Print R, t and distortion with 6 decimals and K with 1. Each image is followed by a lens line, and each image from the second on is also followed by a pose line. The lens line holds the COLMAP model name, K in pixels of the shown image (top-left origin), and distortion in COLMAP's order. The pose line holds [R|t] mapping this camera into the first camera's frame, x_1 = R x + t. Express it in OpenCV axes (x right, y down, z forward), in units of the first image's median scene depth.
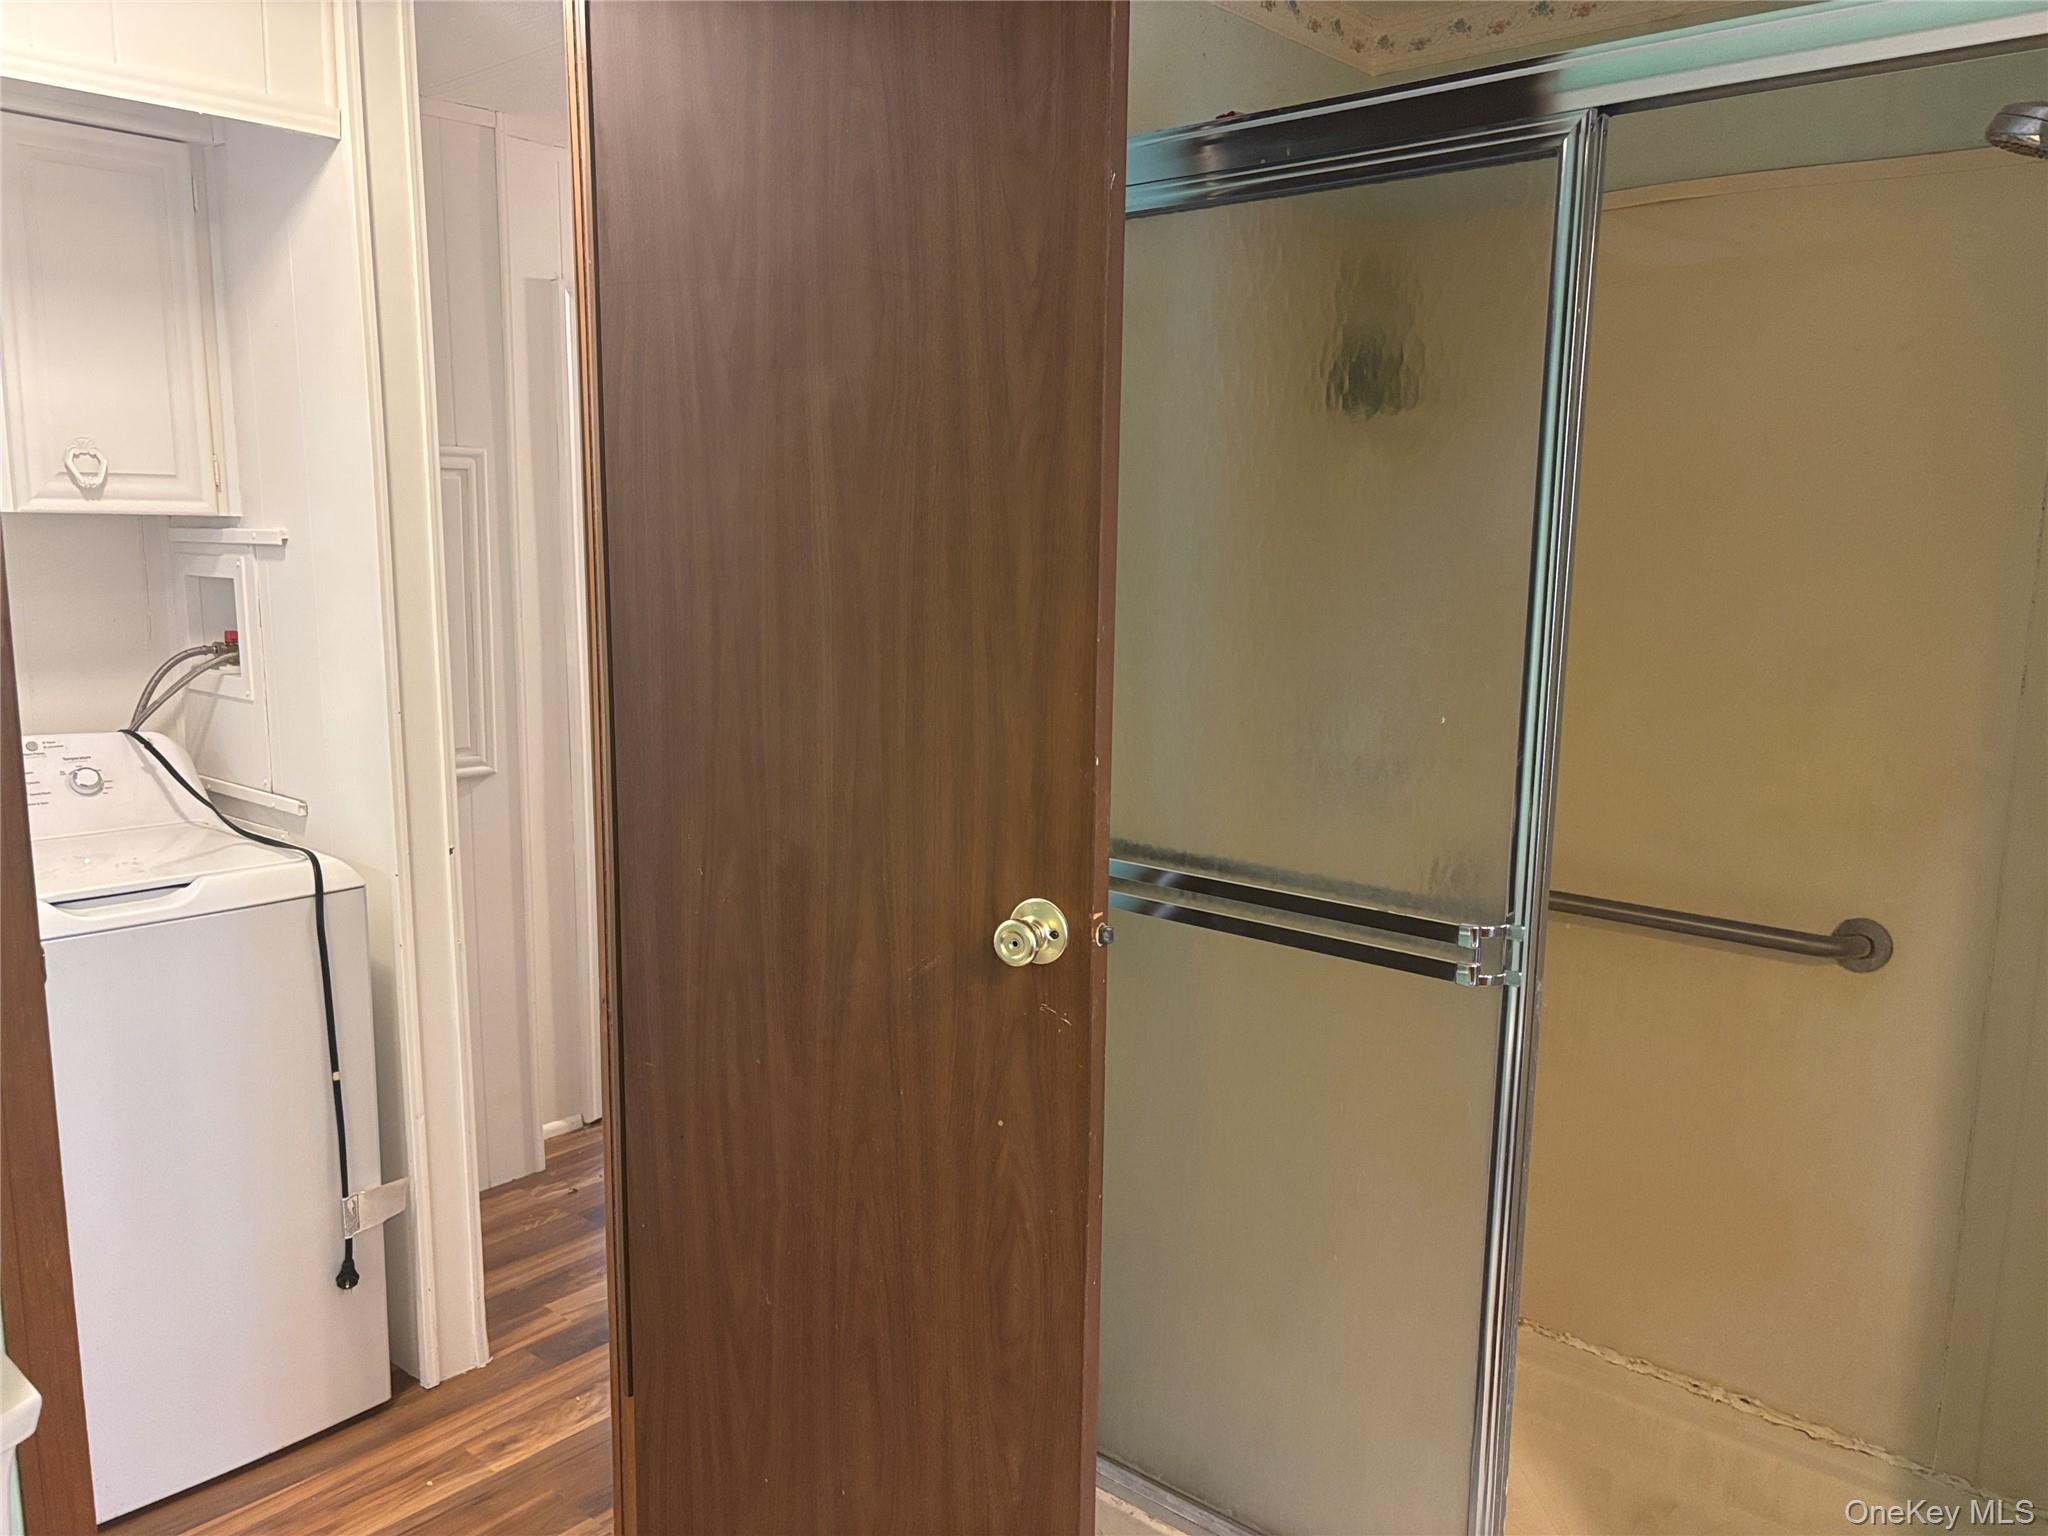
lens RADIAL K [[1542.7, 0, 1019.9], [0, 1542.7, 767.6], [0, 0, 1]] dist [0.042605, -0.042798]
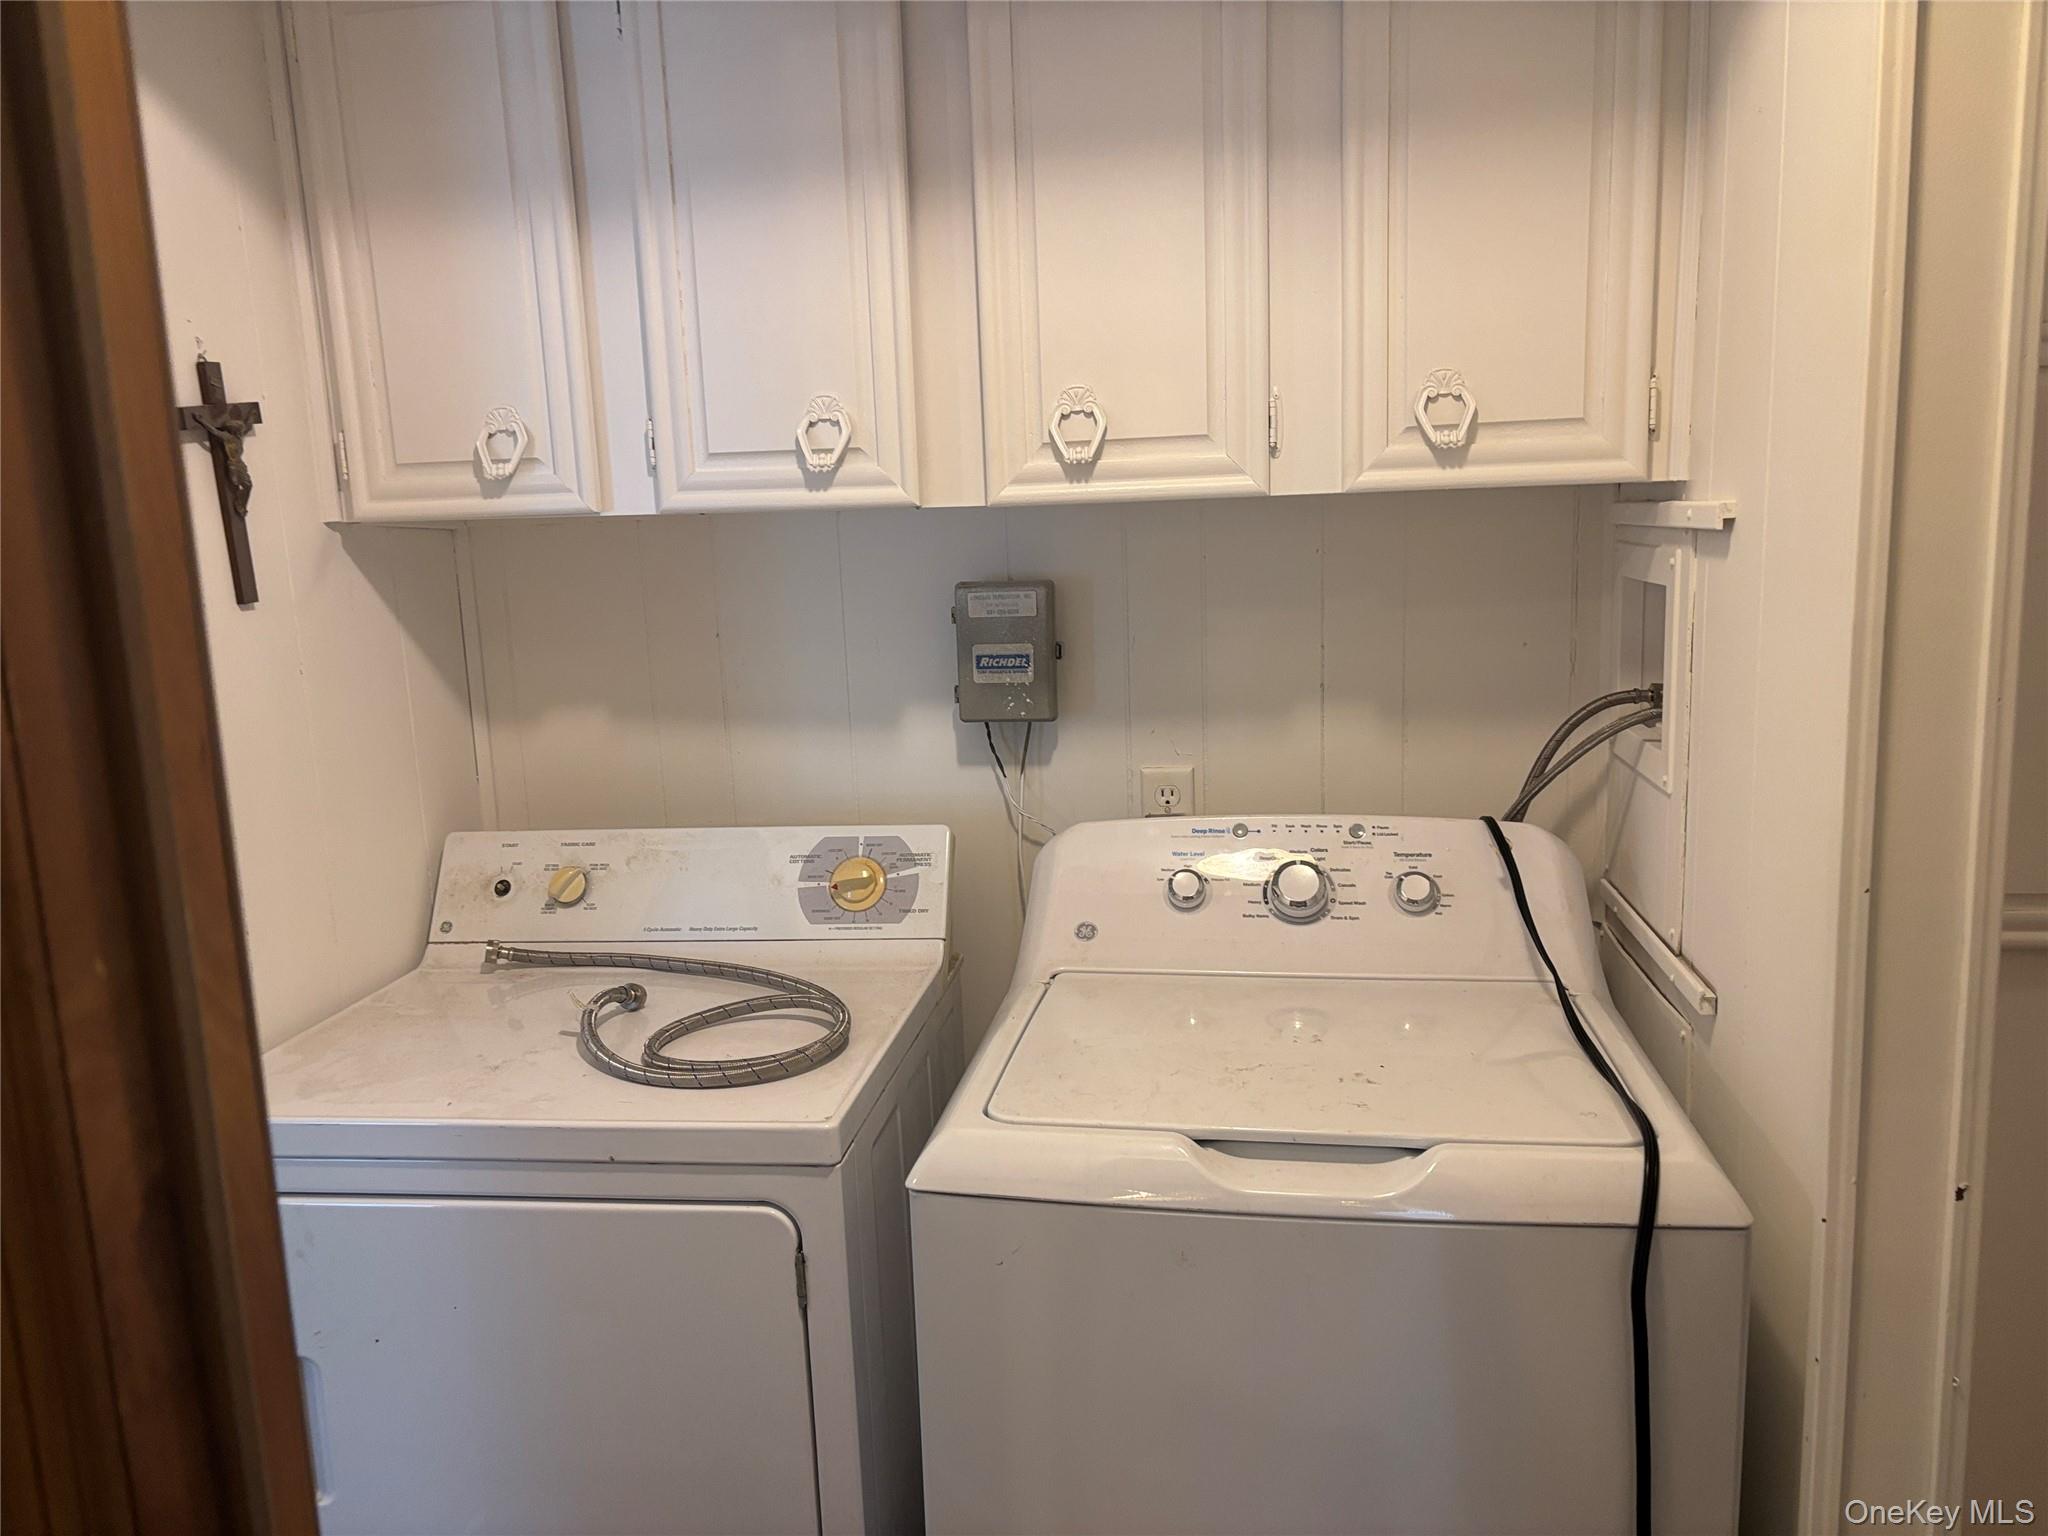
lens RADIAL K [[1542.7, 0, 1027.2], [0, 1542.7, 765.5], [0, 0, 1]] dist [0.042605, -0.042798]
pose [[0.523073, 0.115610, -0.844410, -0.130384], [-0.085710, 0.992870, 0.082842, -0.084334], [0.847967, 0.029042, 0.529253, 0.497497]]
